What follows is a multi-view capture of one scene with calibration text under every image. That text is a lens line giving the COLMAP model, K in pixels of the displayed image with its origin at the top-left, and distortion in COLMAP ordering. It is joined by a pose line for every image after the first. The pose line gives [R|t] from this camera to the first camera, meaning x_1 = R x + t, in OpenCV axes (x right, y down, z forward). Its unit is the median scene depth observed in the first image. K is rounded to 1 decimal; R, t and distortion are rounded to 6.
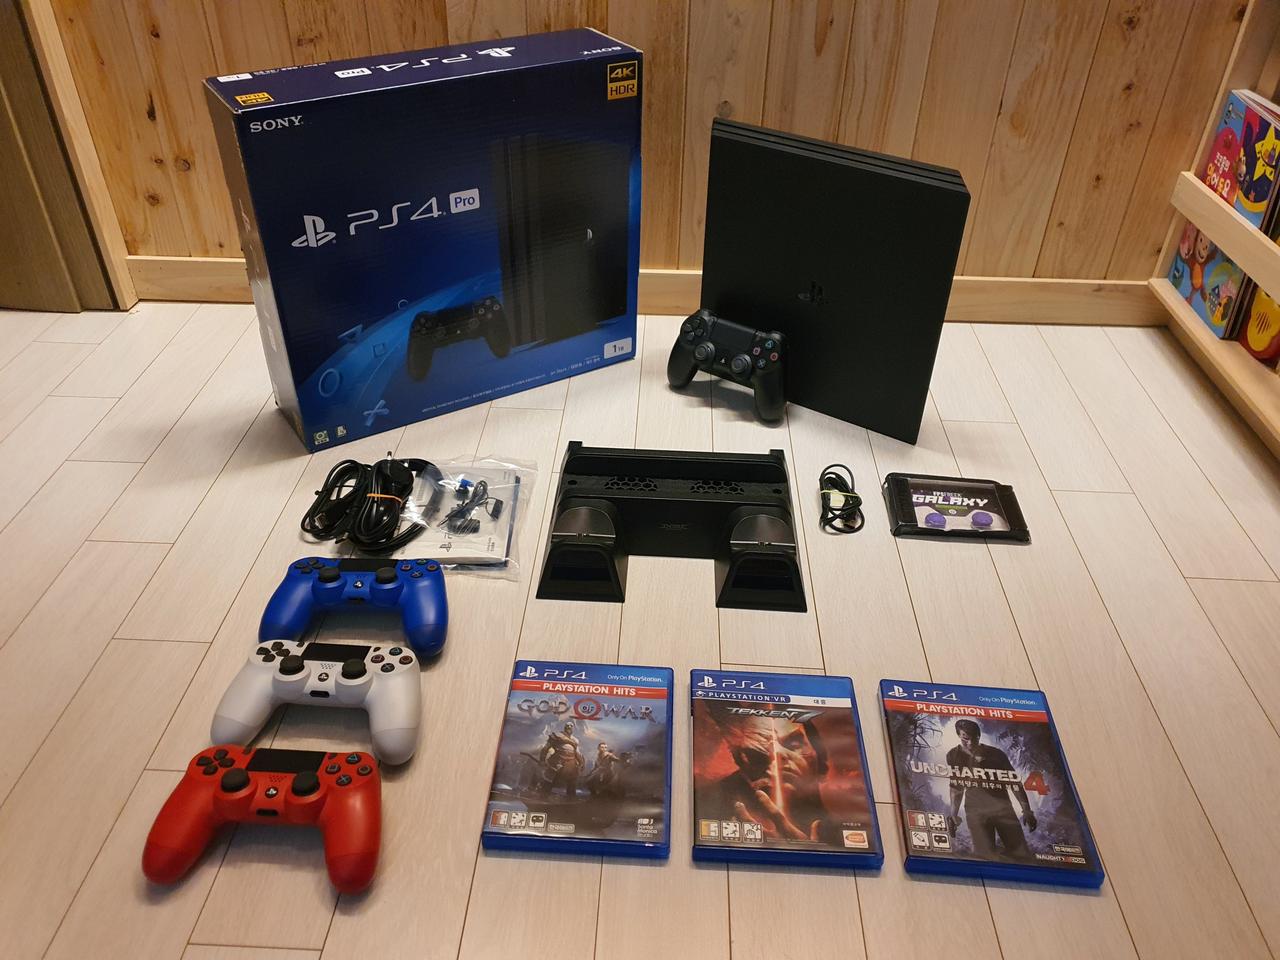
lens RADIAL K [[966.3, 0, 630.2], [0, 966.3, 482.6], [0, 0, 1]] dist [0.006097, 0.003904]
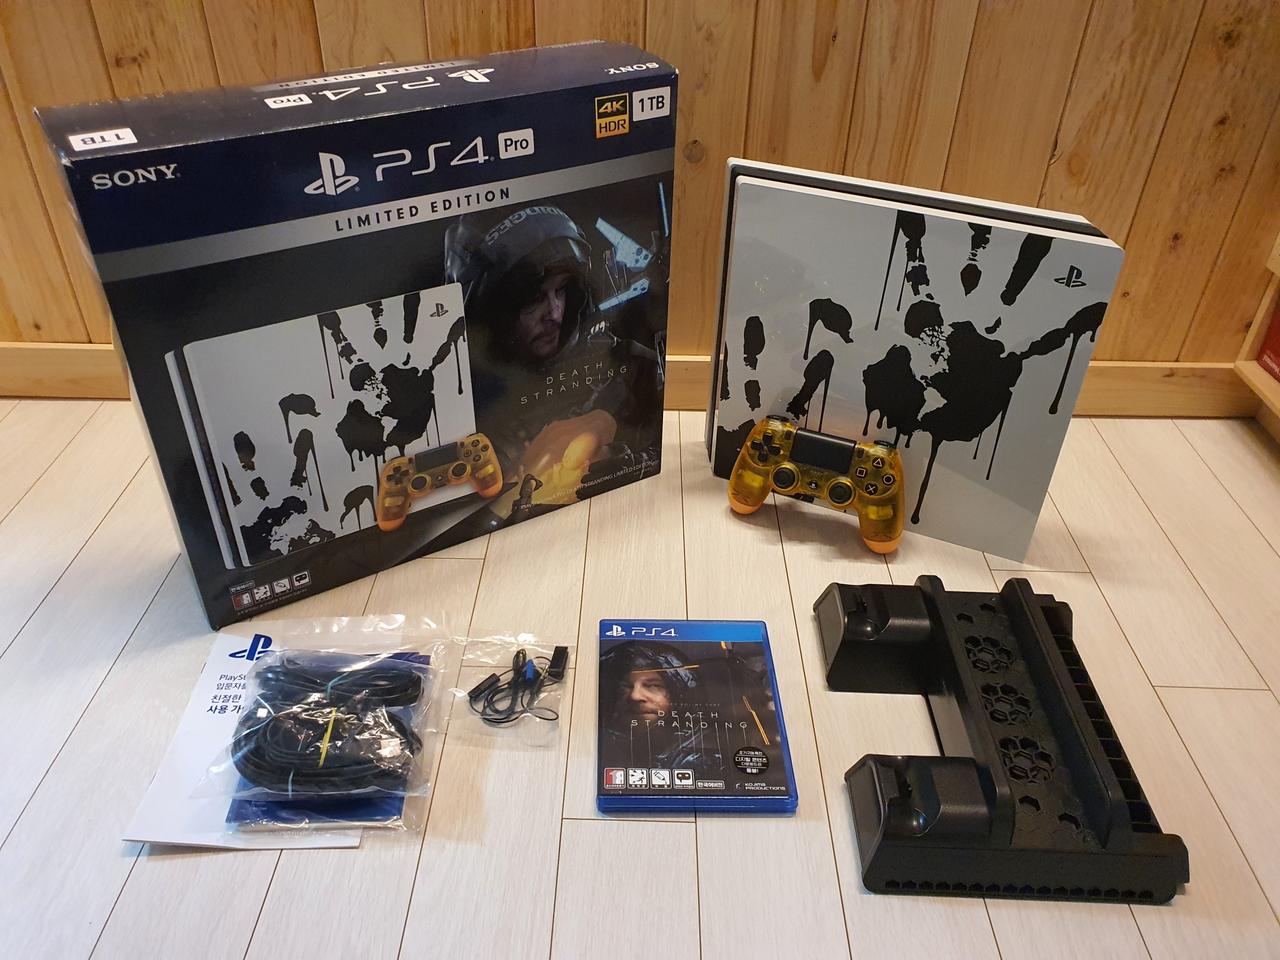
lens RADIAL K [[966.3, 0, 630.2], [0, 966.3, 482.6], [0, 0, 1]] dist [0.006097, 0.003904]
pose [[0.999287, -0.014810, 0.034739, 0.017567], [0.015269, 0.999799, -0.012990, -0.116709], [-0.034540, 0.013512, 0.999312, 0.247966]]
